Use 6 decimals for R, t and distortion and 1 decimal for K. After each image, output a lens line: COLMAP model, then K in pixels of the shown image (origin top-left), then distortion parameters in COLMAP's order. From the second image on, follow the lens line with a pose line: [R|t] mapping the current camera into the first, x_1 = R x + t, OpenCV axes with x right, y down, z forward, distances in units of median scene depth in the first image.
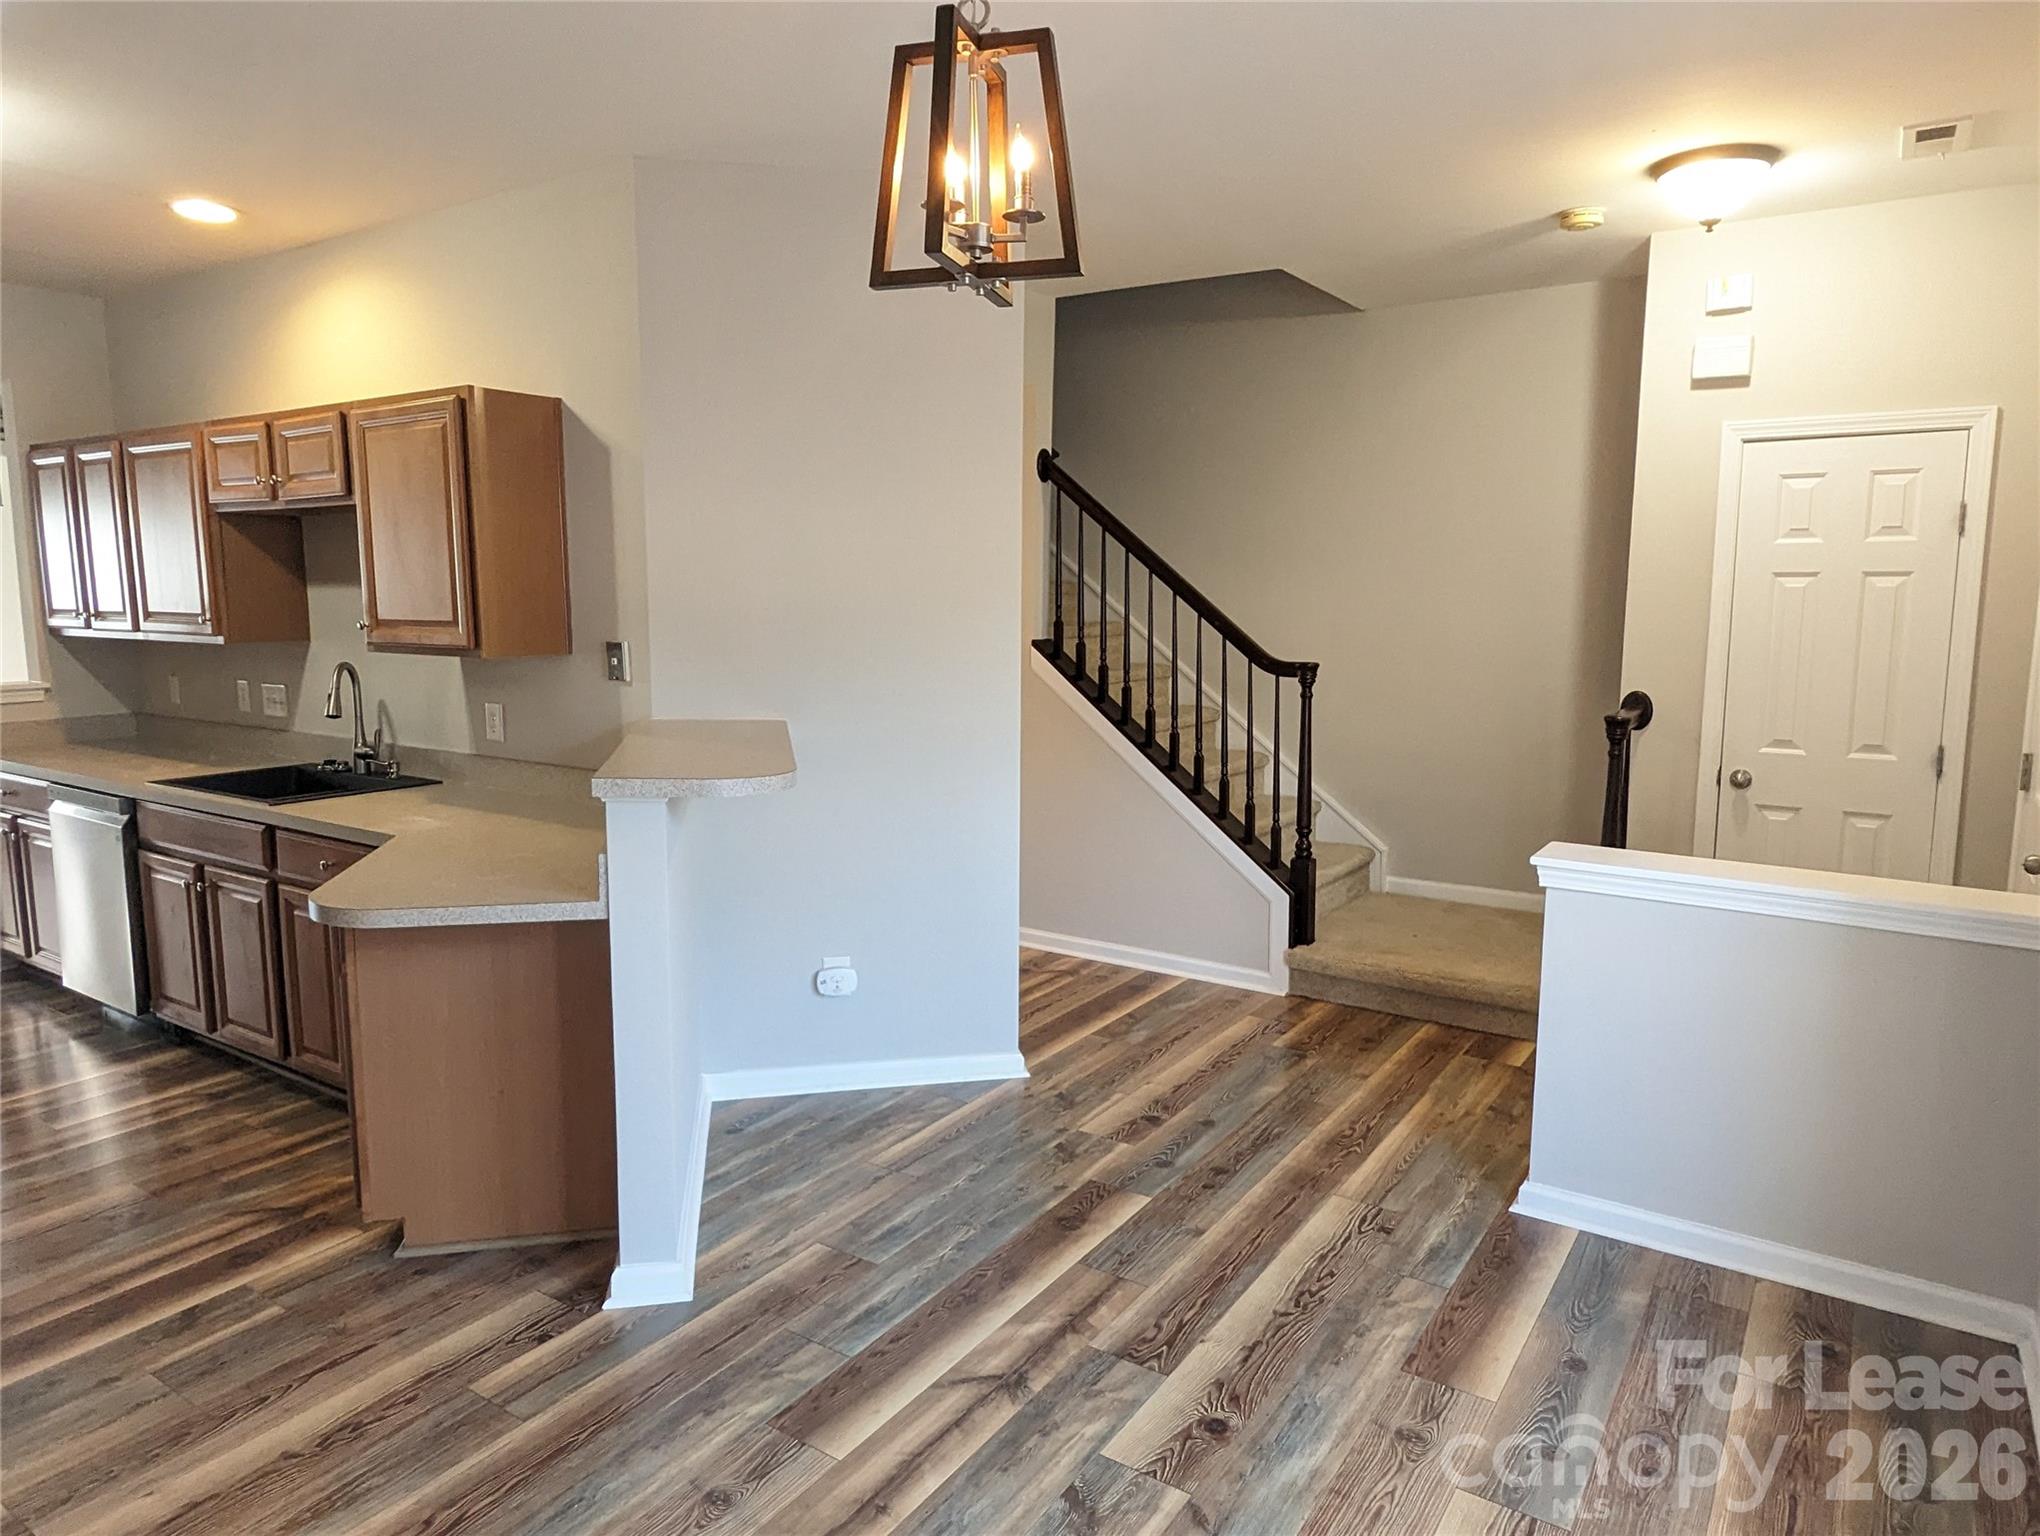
lens RADIAL K [[1270.2, 0, 1018.2], [0, 1270.2, 756.6], [0, 0, 1]] dist [0.006861, -0.001270]
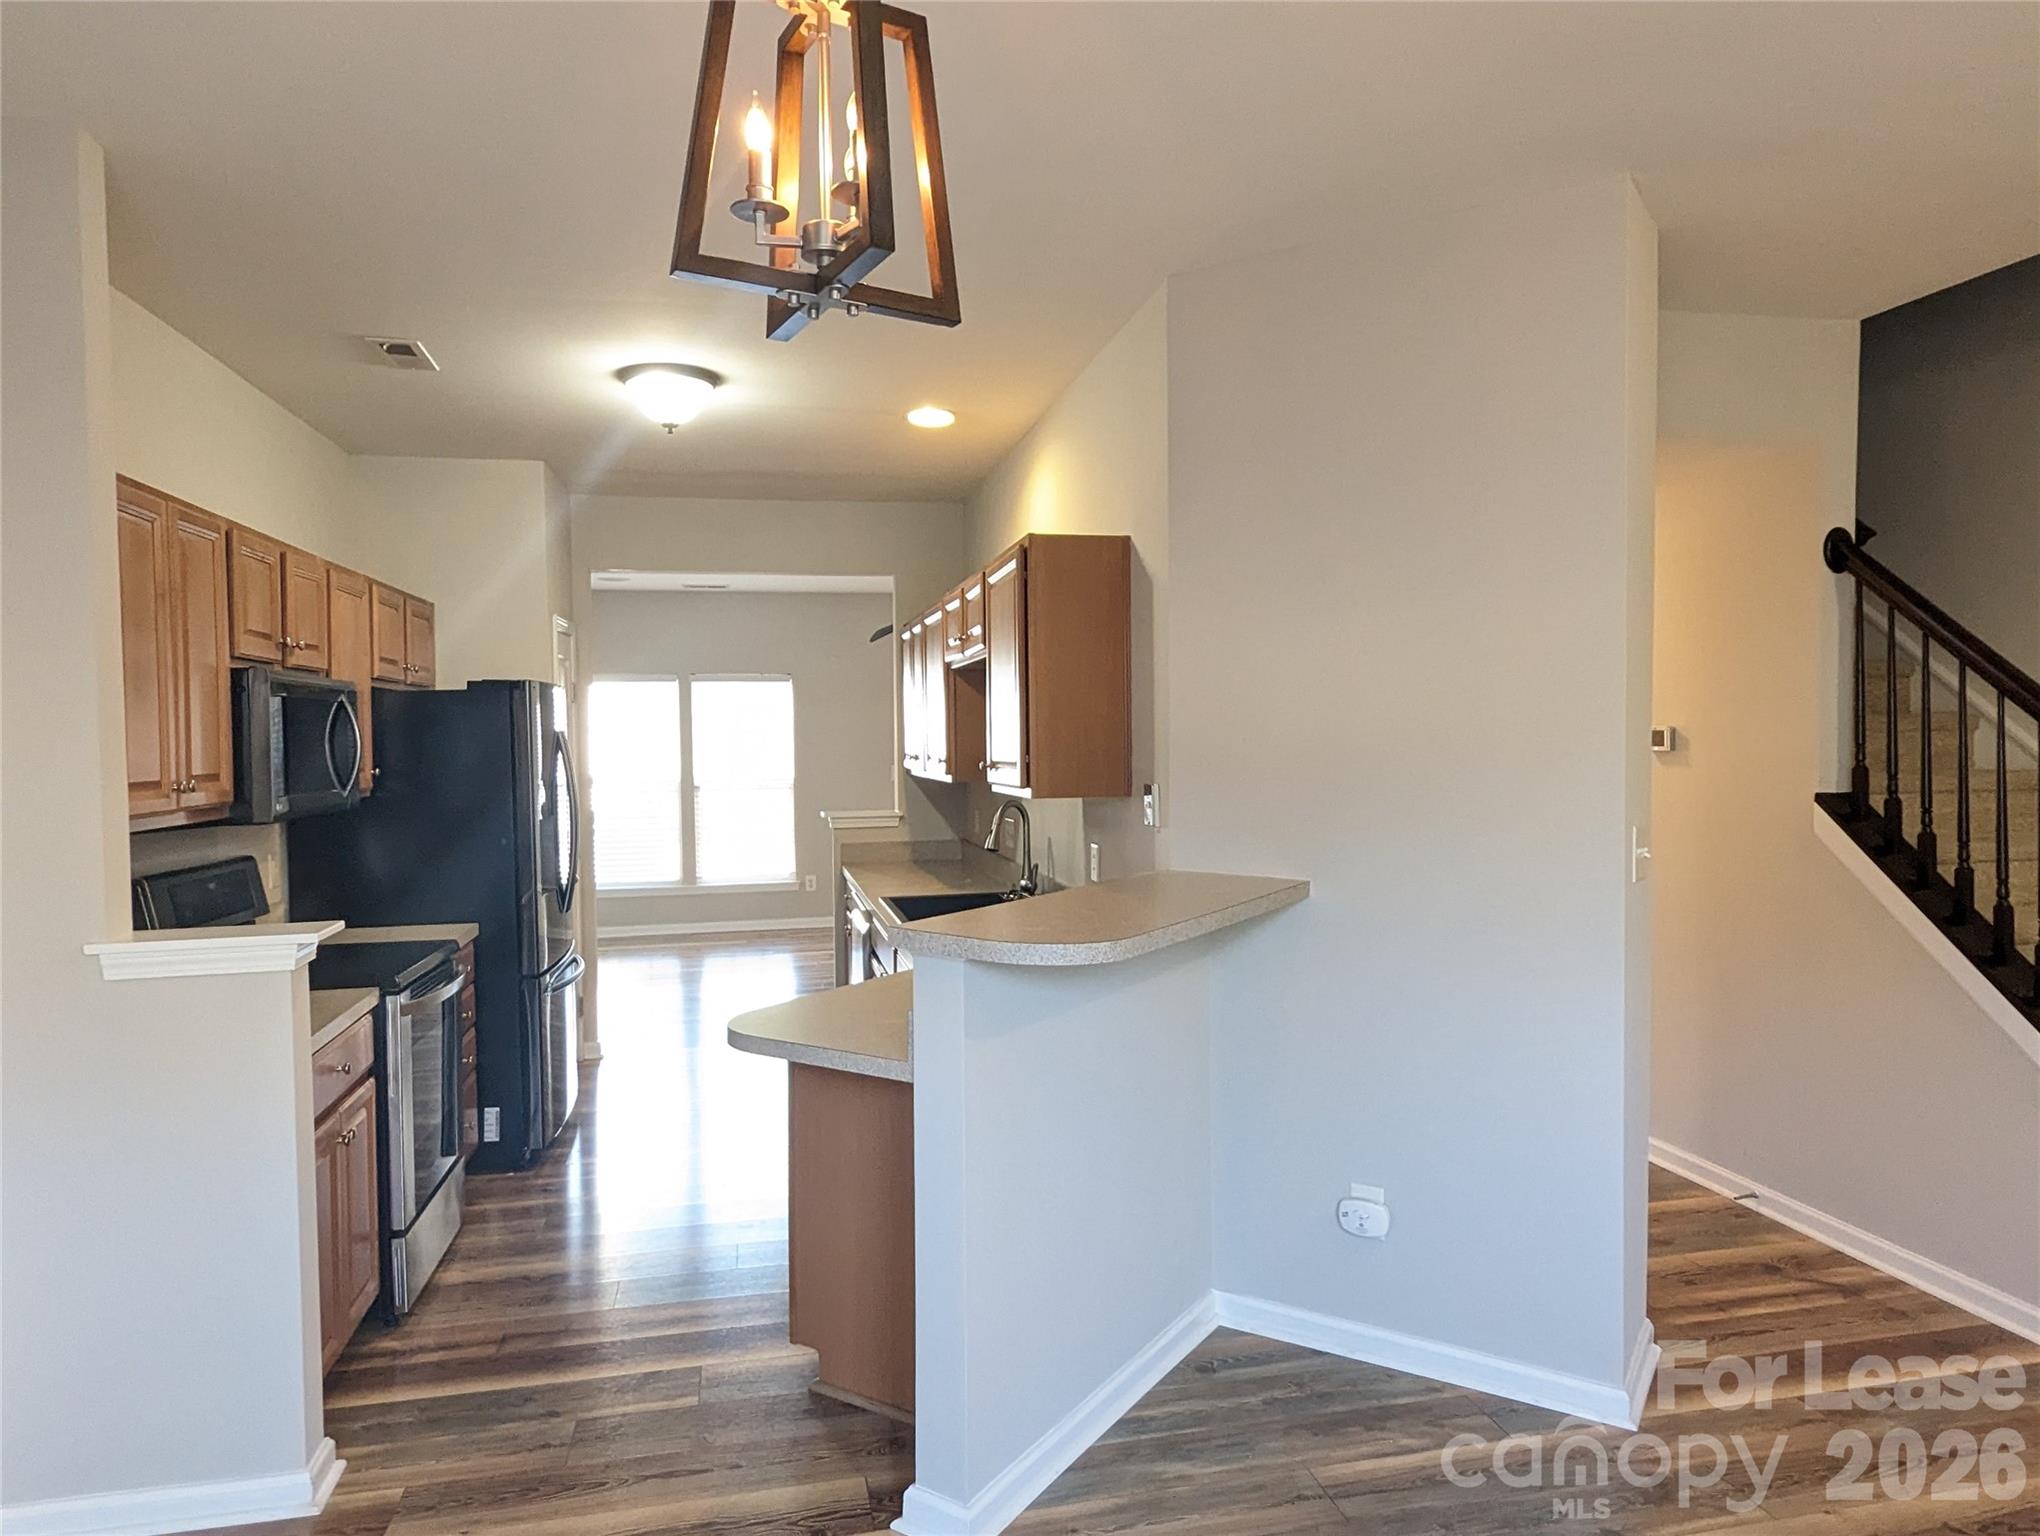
lens RADIAL K [[1270.2, 0, 1022.6], [0, 1270.2, 771.5], [0, 0, 1]] dist [0.006861, -0.001270]
pose [[0.726737, 0.008671, -0.686861, 0.242183], [-0.079268, 0.994299, -0.071318, -0.025357], [0.682326, 0.106276, 0.723282, 0.250944]]
